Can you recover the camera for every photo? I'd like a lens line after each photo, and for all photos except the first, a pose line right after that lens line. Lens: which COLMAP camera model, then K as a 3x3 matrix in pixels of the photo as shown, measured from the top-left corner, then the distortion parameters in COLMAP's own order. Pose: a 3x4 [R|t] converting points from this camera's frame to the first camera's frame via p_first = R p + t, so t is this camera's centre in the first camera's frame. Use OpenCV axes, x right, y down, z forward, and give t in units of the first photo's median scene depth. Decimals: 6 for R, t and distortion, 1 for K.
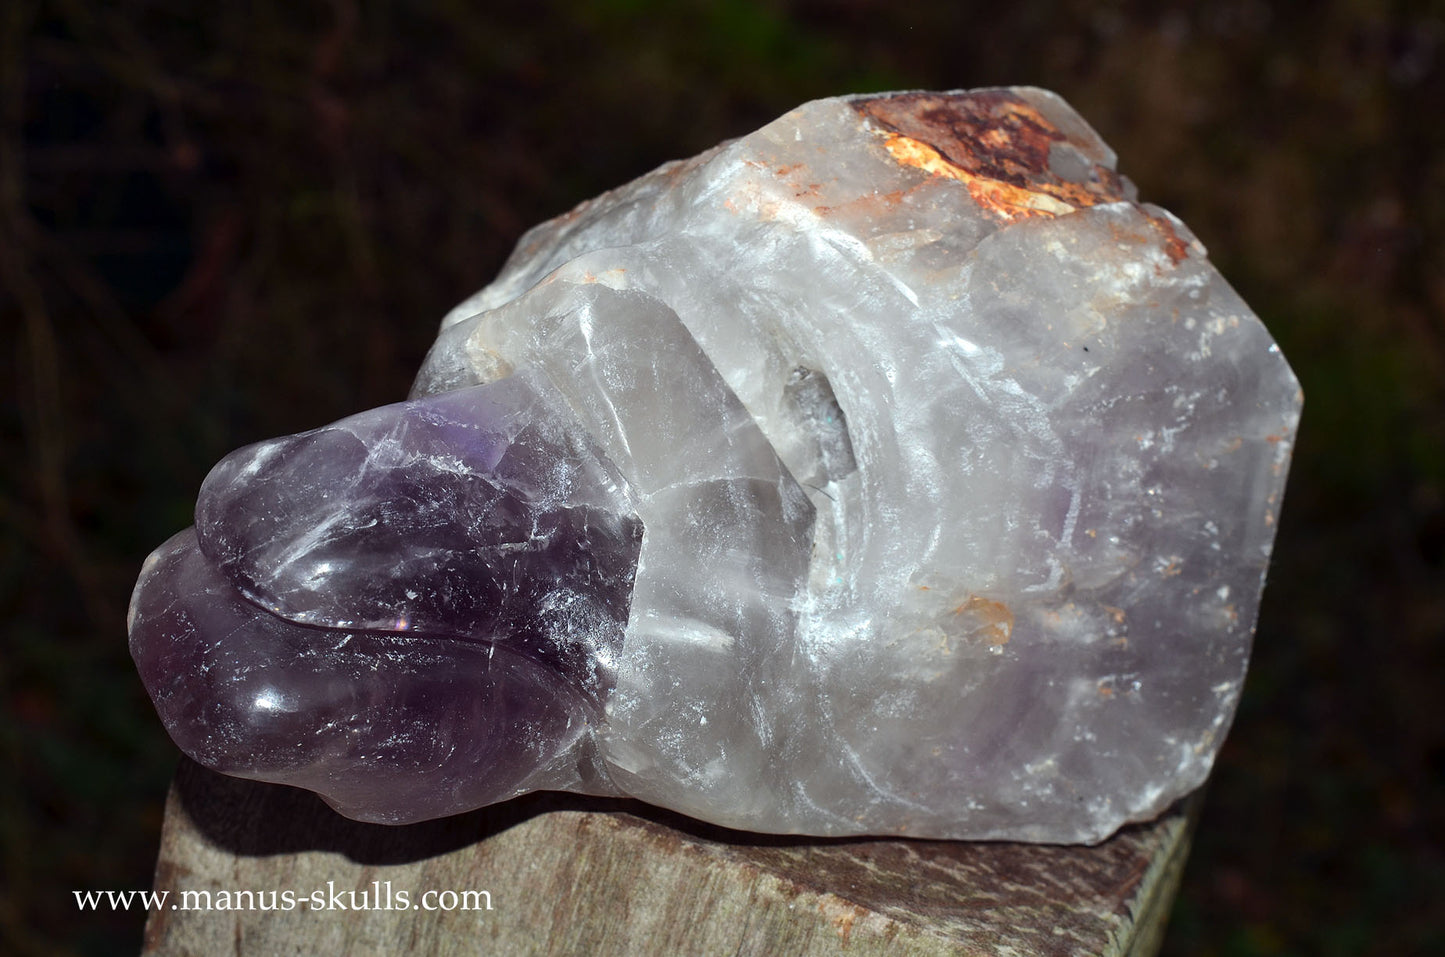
lens RADIAL K [[2715.2, 0, 722.5], [0, 2715.2, 478.5], [0, 0, 1]] dist [0.011596, 0.035006]
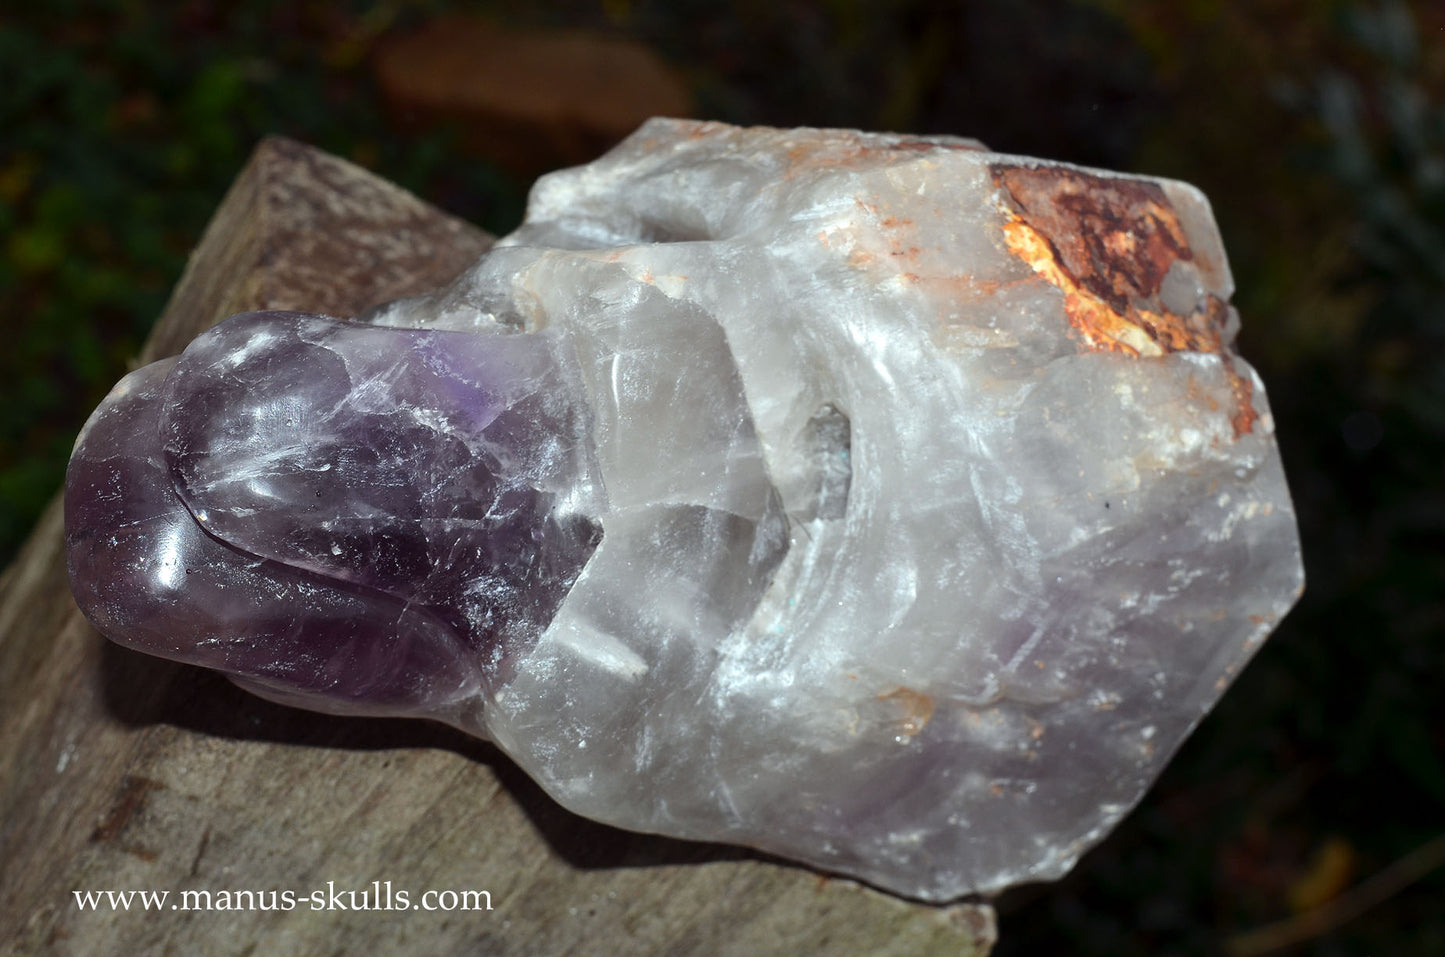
lens RADIAL K [[2251.4, 0, 727.4], [0, 2251.4, 452.4], [0, 0, 1]] dist [-0.015540, -0.046836]
pose [[0.922986, 0.384712, -0.009646, 0.008071], [-0.374569, 0.903836, 0.206830, -0.182228], [0.088289, -0.187288, 0.978329, 0.200503]]
